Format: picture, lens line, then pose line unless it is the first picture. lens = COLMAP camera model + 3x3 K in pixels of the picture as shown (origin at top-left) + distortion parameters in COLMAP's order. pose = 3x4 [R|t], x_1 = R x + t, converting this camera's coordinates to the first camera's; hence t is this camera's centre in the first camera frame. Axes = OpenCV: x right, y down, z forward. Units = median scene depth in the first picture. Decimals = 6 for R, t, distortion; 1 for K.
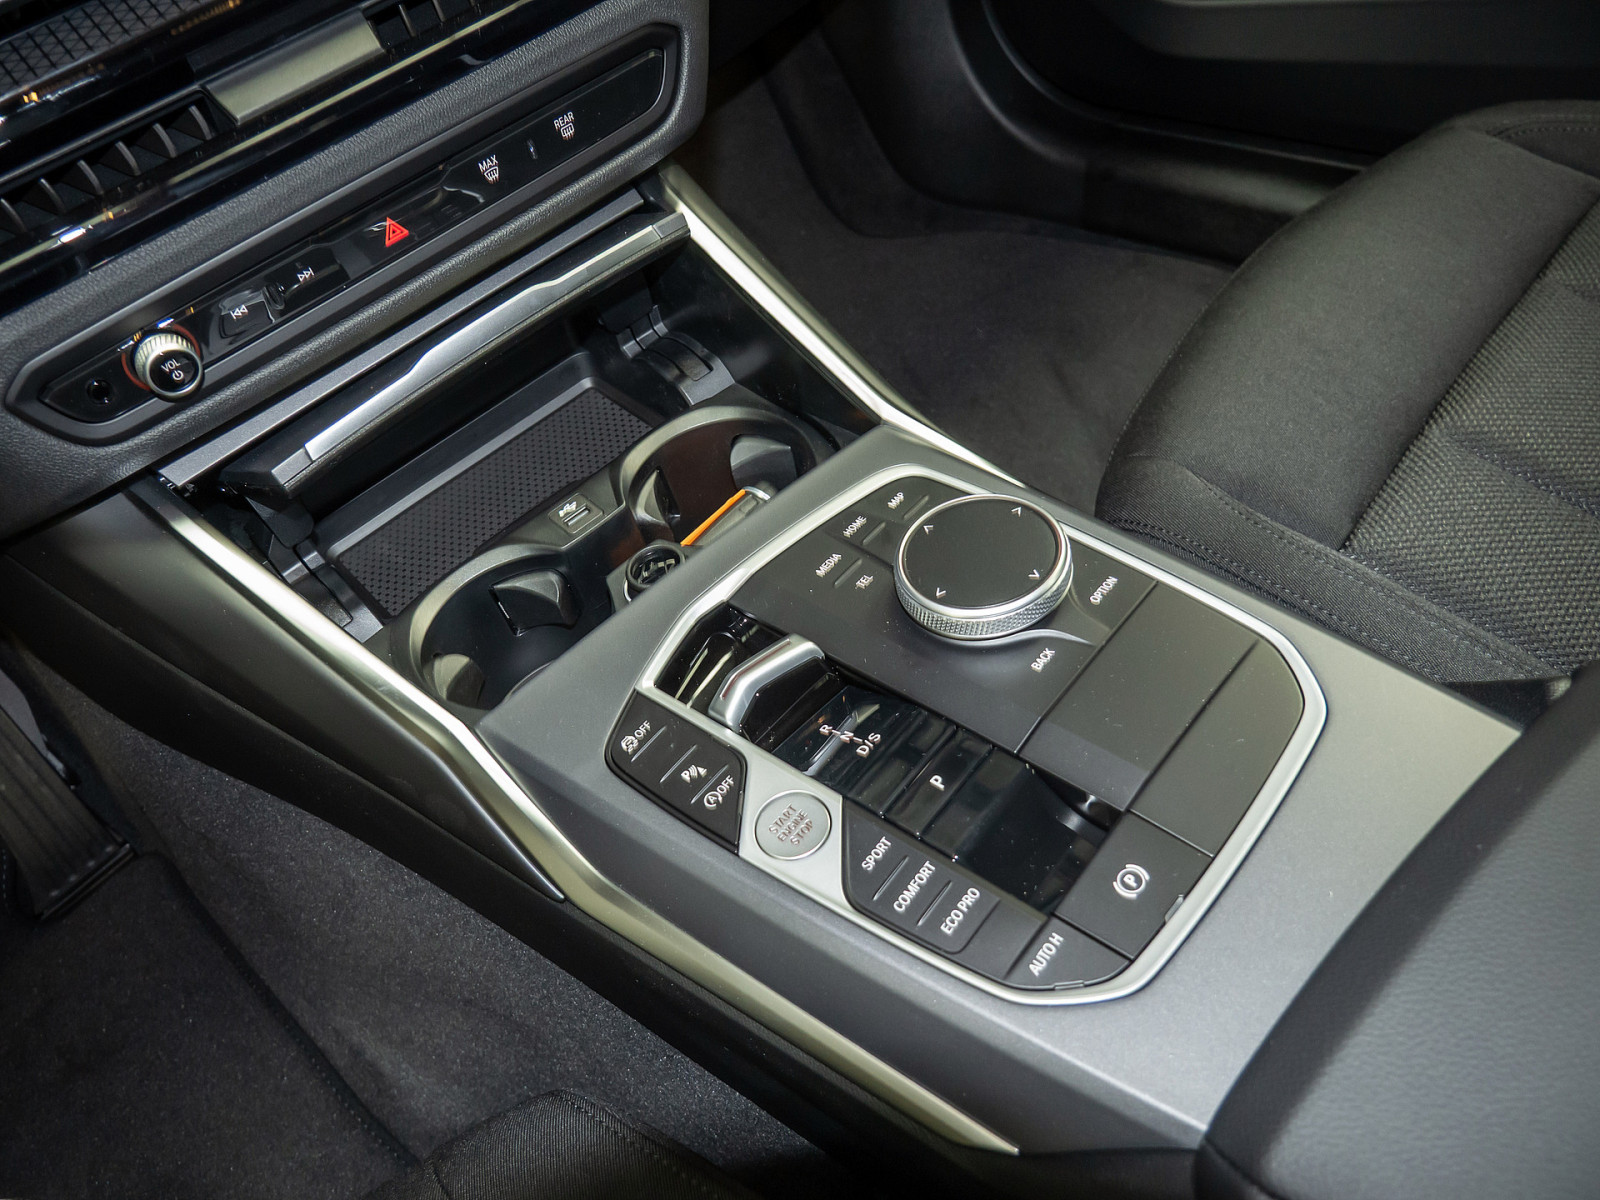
lens RADIAL K [[1189.8, 0, 800.0], [0, 1189.8, 600.0], [0, 0, 1]] dist [-0.032166, -0.000064]
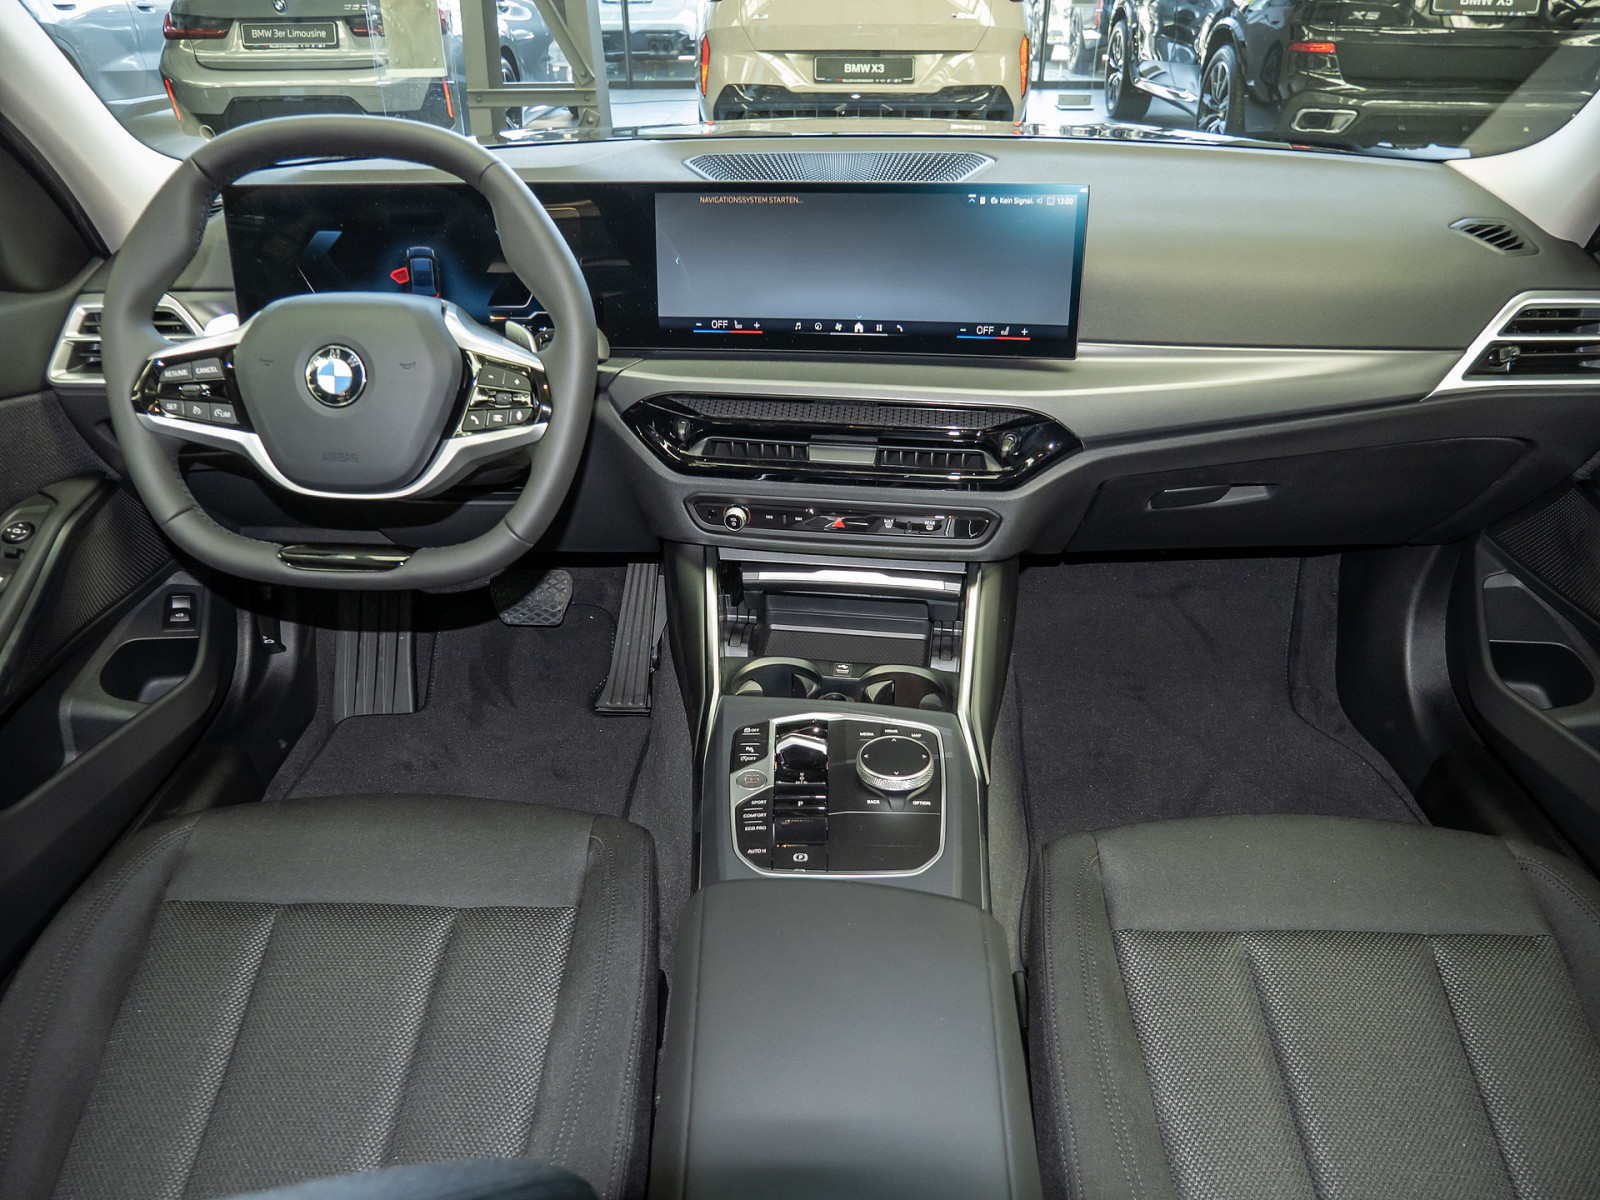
lens RADIAL K [[1189.8, 0, 800.0], [0, 1189.8, 600.0], [0, 0, 1]] dist [-0.032166, -0.000064]
pose [[0.632249, 0.523546, -0.571106, 0.919466], [-0.638363, 0.769734, -0.001074, -0.118622], [0.439037, 0.365252, 0.820876, -0.828818]]
